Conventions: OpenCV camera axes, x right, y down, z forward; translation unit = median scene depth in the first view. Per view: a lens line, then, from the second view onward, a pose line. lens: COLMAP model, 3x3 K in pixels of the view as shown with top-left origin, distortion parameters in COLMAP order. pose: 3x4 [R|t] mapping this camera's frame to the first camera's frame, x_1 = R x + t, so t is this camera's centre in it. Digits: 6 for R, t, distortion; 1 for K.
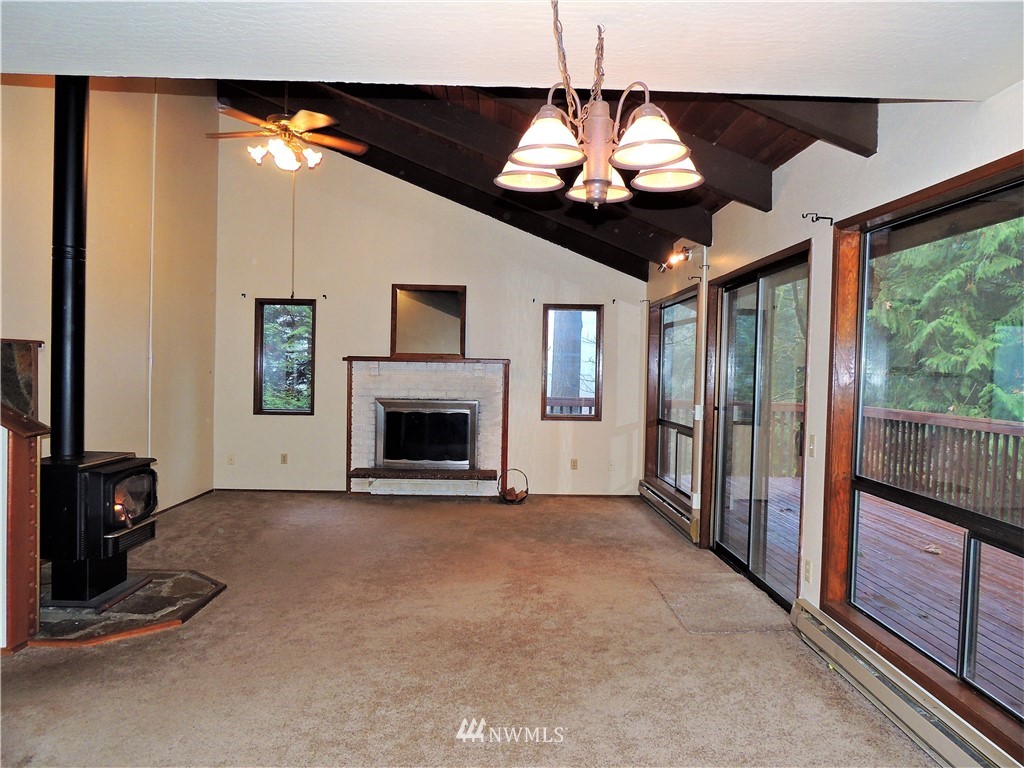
lens RADIAL K [[727.3, 0, 512.0], [0, 727.3, 384.0], [0, 0, 1]] dist [-0.020897, 0.007885]
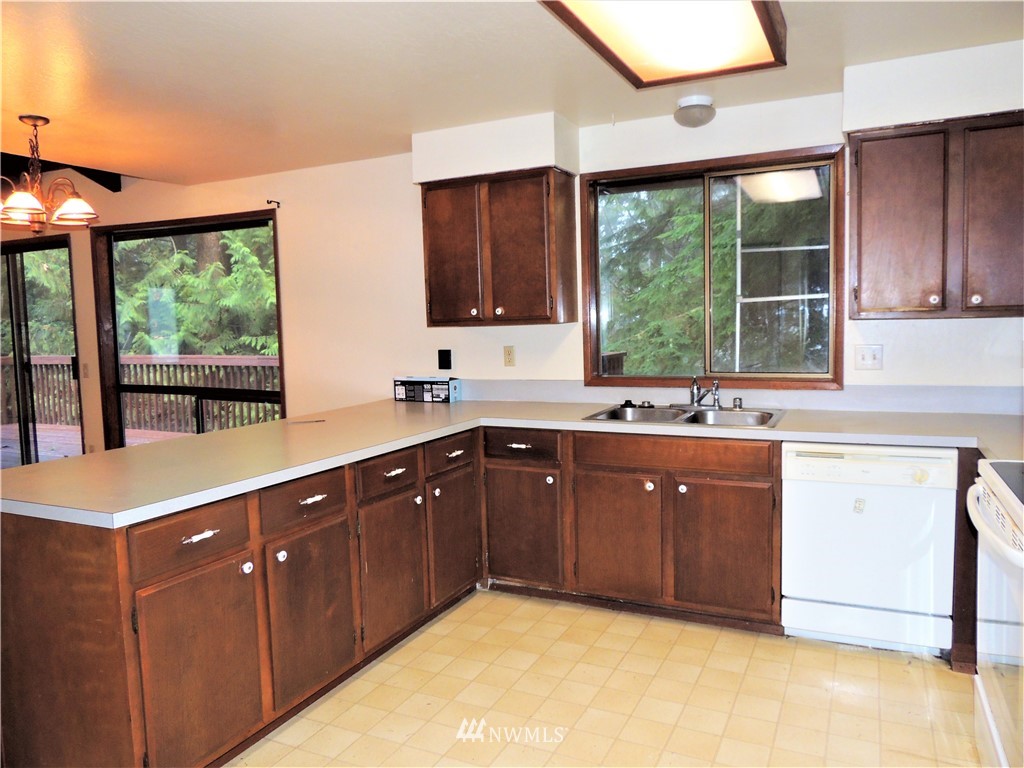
lens RADIAL K [[727.3, 0, 512.0], [0, 727.3, 384.0], [0, 0, 1]] dist [-0.020897, 0.007885]
pose [[0.453978, -0.110961, 0.884077, -0.180502], [0.056043, 0.993807, 0.095954, 0.004967], [-0.889248, 0.005985, 0.457385, -0.173556]]
